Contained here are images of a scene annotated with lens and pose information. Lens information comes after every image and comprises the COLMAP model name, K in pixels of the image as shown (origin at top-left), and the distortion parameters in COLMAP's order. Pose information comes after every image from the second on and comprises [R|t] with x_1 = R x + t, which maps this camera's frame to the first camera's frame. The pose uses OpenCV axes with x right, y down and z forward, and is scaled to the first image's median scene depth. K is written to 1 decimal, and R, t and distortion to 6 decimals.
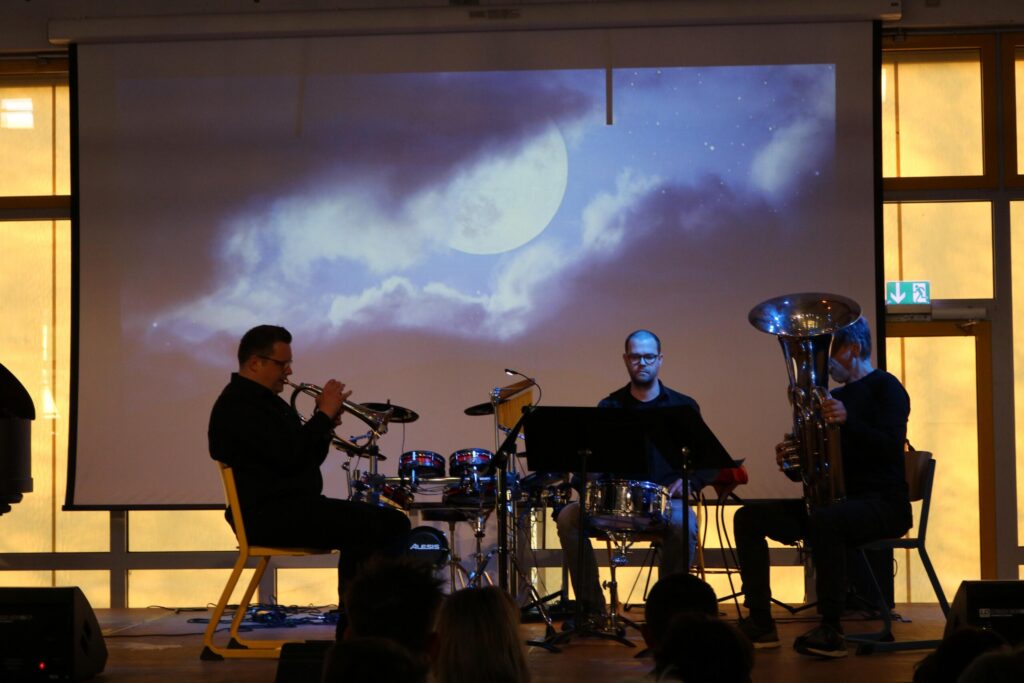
lens RADIAL K [[2127.1, 0, 510.8], [0, 2127.1, 341.4], [0, 0, 1]] dist [0.019166, -0.032850]
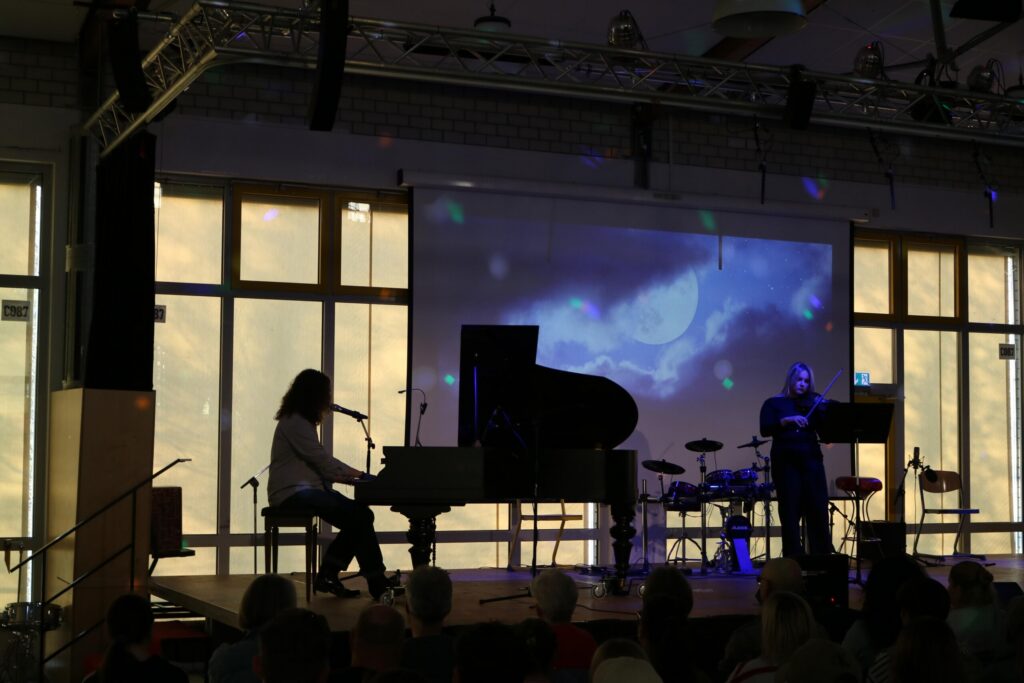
lens RADIAL K [[1620.4, 0, 513.4], [0, 1620.4, 342.2], [0, 0, 1]] dist [-0.053333, -0.074836]
pose [[0.870035, 0.050393, 0.490408, -0.704558], [-0.045331, 0.998725, -0.022205, -0.010685], [-0.490902, -0.002912, 0.871210, -0.013368]]
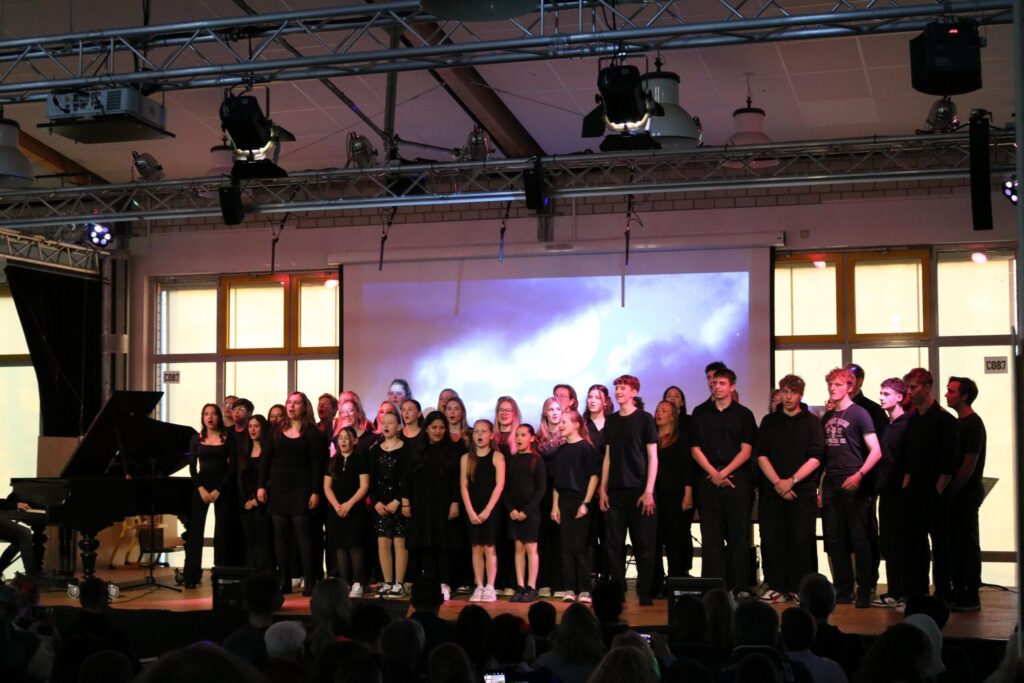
lens RADIAL K [[1585.2, 0, 510.2], [0, 1585.2, 339.7], [0, 0, 1]] dist [-0.044730, -0.008573]
pose [[0.972944, -0.006440, -0.230950, 0.260311], [0.004043, 0.999933, -0.010850, -0.060652], [0.231004, 0.009623, 0.972905, -0.310781]]
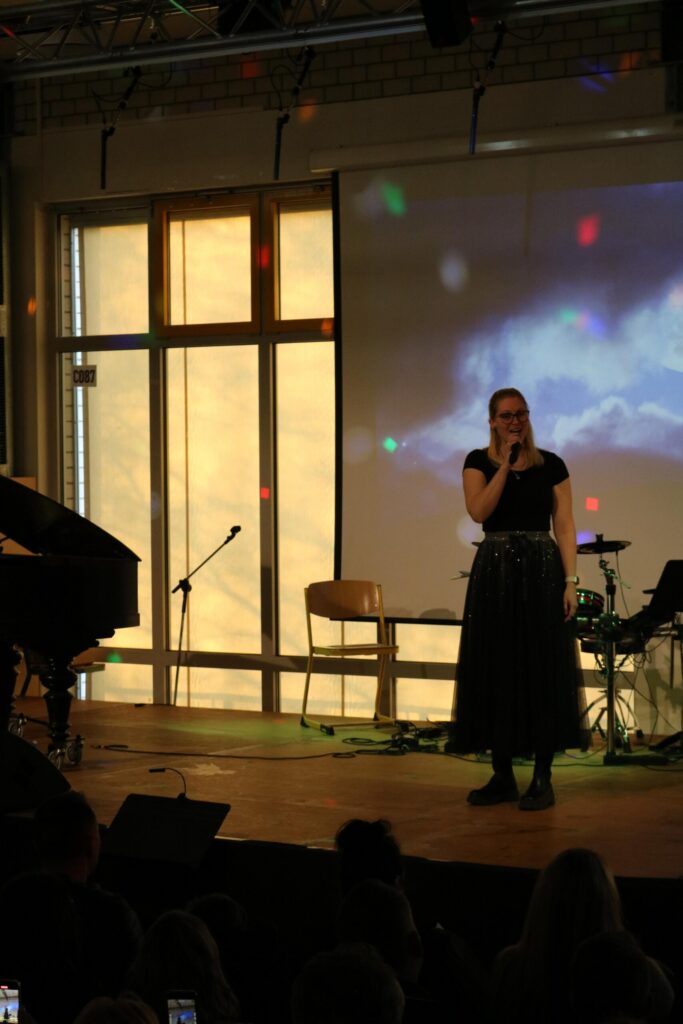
lens RADIAL K [[2457.3, 0, 347.5], [0, 2457.3, 517.4], [0, 0, 1]] dist [0.020403, 0.530809]
pose [[0.867697, 0.015777, -0.496842, 0.405640], [0.025909, 0.996702, 0.076898, -0.065434], [0.496417, -0.079597, 0.864427, -0.045580]]
